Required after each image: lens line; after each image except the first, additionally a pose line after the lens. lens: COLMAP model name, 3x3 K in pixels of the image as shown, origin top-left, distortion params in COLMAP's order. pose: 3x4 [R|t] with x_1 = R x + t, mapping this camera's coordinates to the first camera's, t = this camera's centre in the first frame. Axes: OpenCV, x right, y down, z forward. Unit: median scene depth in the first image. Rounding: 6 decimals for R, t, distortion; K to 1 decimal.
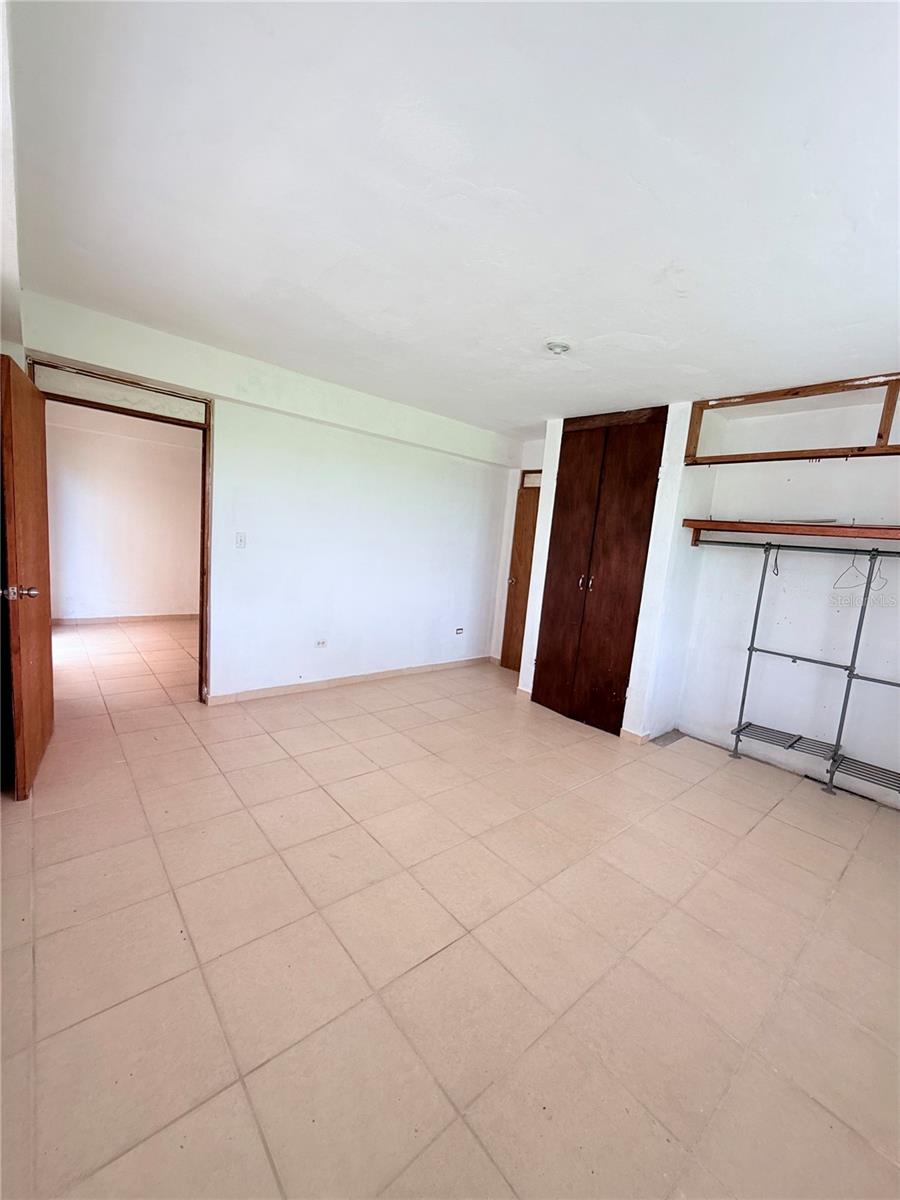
lens RADIAL K [[479.9, 0, 450.7], [0, 479.9, 602.3], [0, 0, 1]] dist [-0.002580, 0.000238]
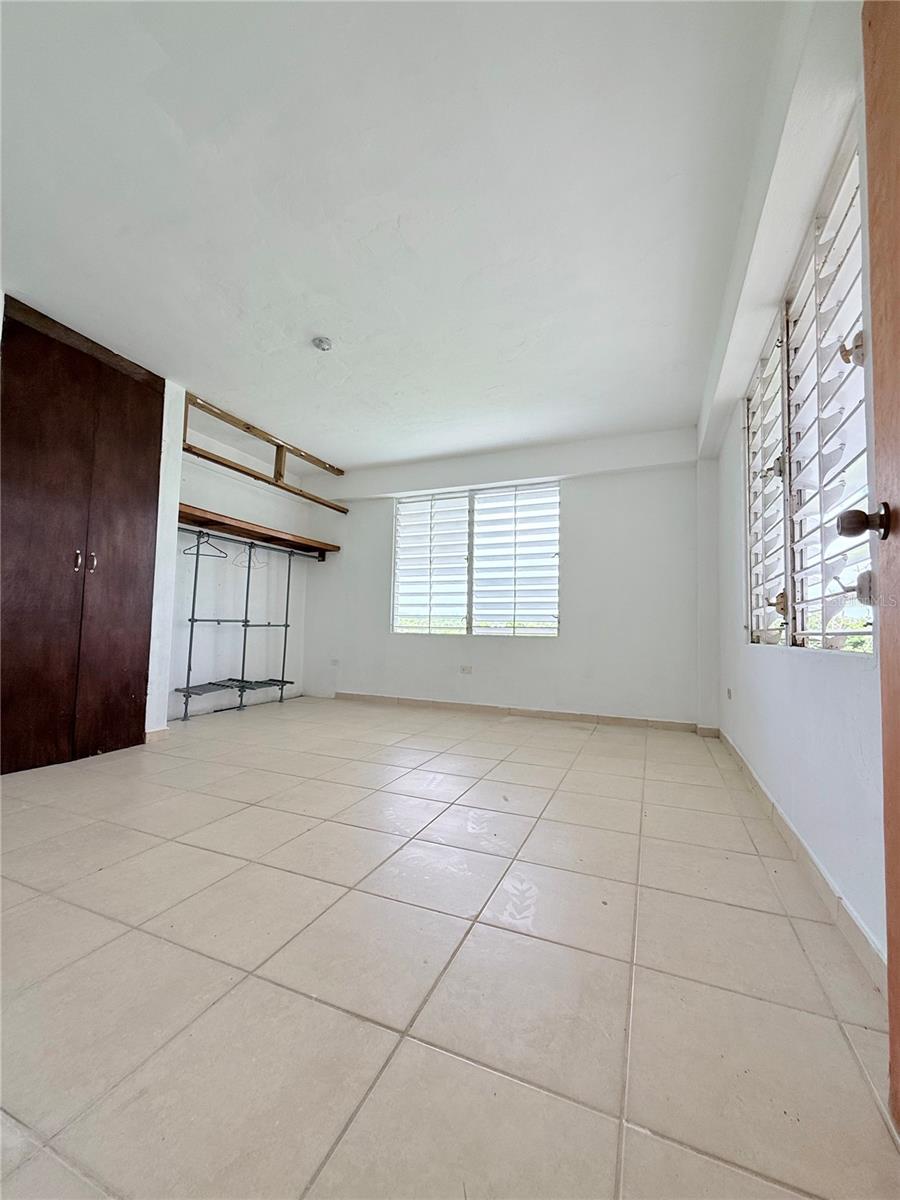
lens RADIAL K [[479.9, 0, 453.0], [0, 479.9, 596.3], [0, 0, 1]] dist [-0.002580, 0.000238]
pose [[-0.437481, -0.039616, 0.898354, -0.691748], [0.062520, 0.995272, 0.074336, -0.008471], [-0.897051, 0.088686, -0.432936, 0.932655]]
